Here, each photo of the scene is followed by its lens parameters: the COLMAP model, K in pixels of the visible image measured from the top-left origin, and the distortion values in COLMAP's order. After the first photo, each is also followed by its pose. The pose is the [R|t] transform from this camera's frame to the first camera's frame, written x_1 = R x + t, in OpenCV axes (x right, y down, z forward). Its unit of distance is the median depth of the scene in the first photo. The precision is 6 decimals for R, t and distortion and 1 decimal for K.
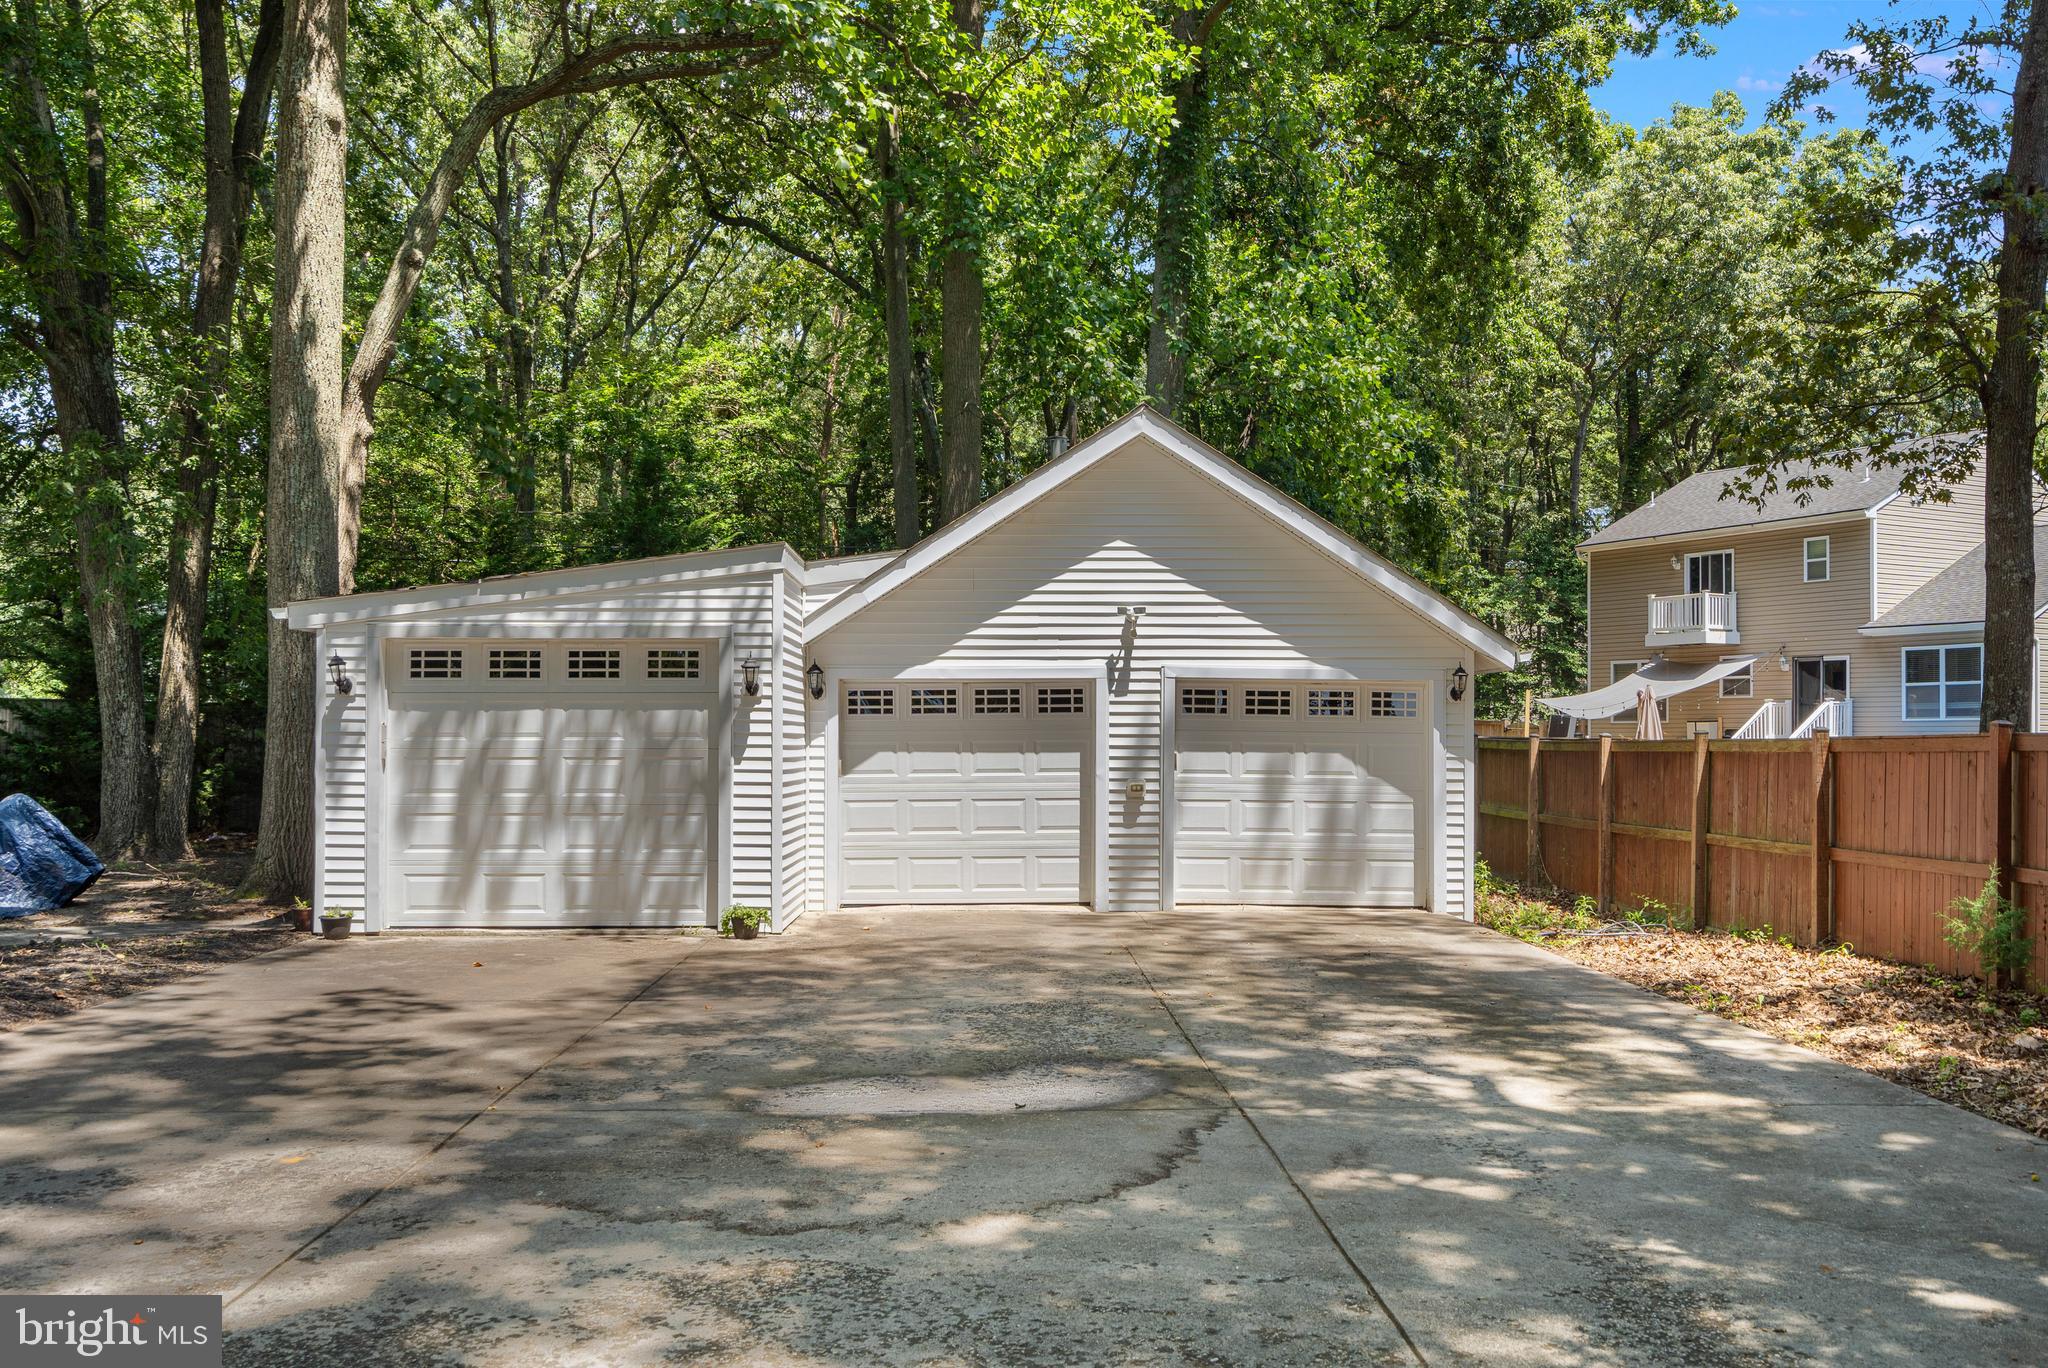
lens RADIAL K [[1737.8, 0, 1020.6], [0, 1737.8, 685.6], [0, 0, 1]] dist [0.053359, 0.005651]
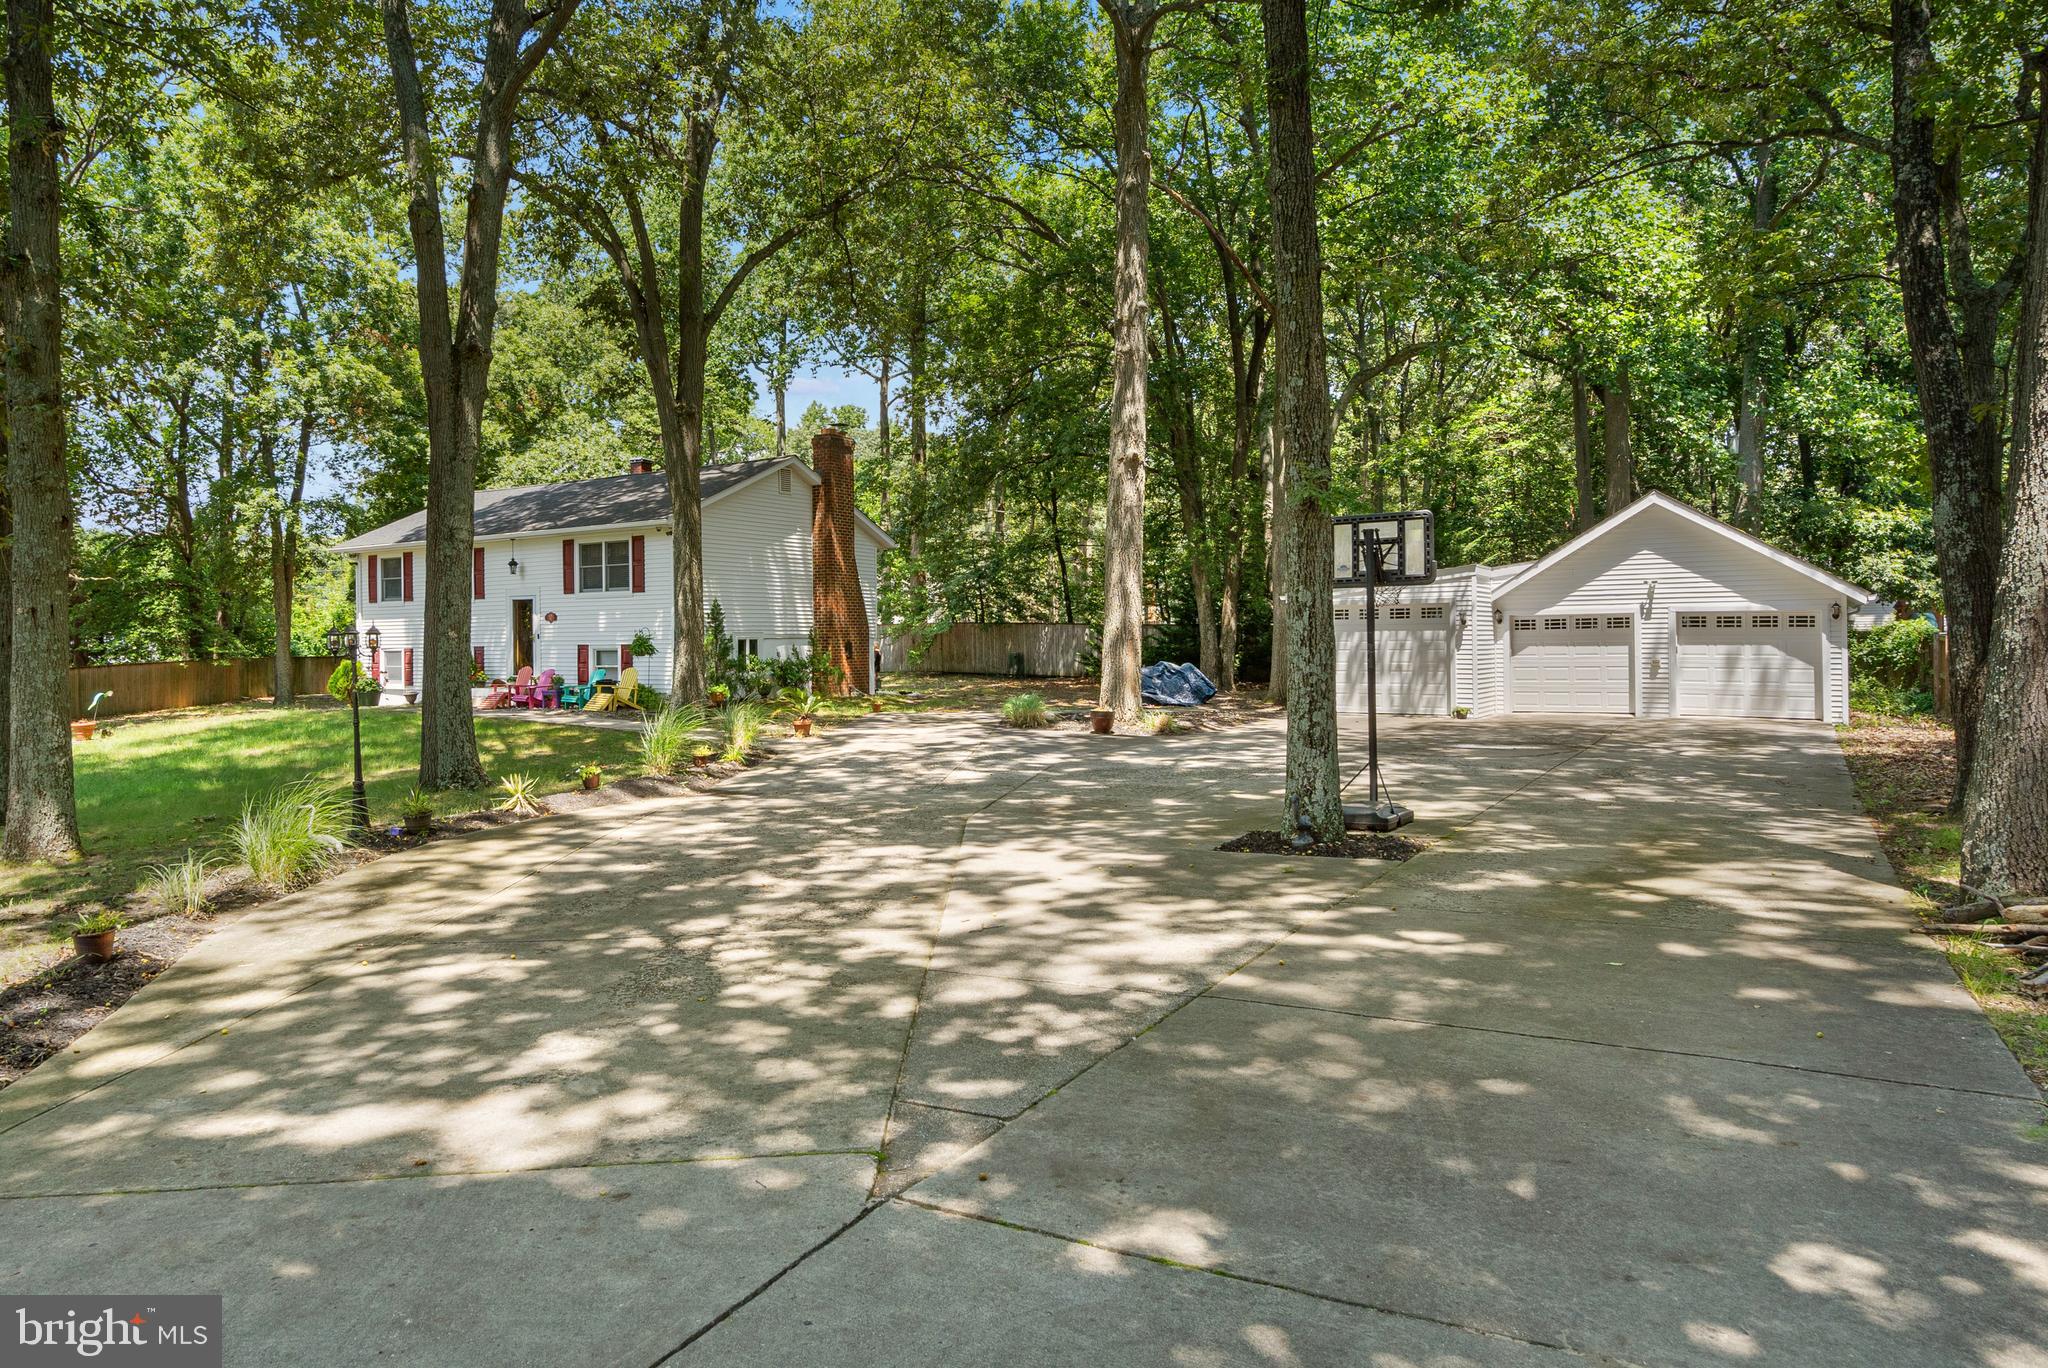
lens RADIAL K [[1127.1, 0, 922.7], [0, 1127.1, 641.2], [0, 0, 1]] dist [-0.006194, 0.000925]
pose [[0.785784, -0.009528, -0.618428, 0.218846], [0.032383, 0.999144, 0.025753, -0.034632], [0.617653, -0.040263, 0.785420, -0.707046]]
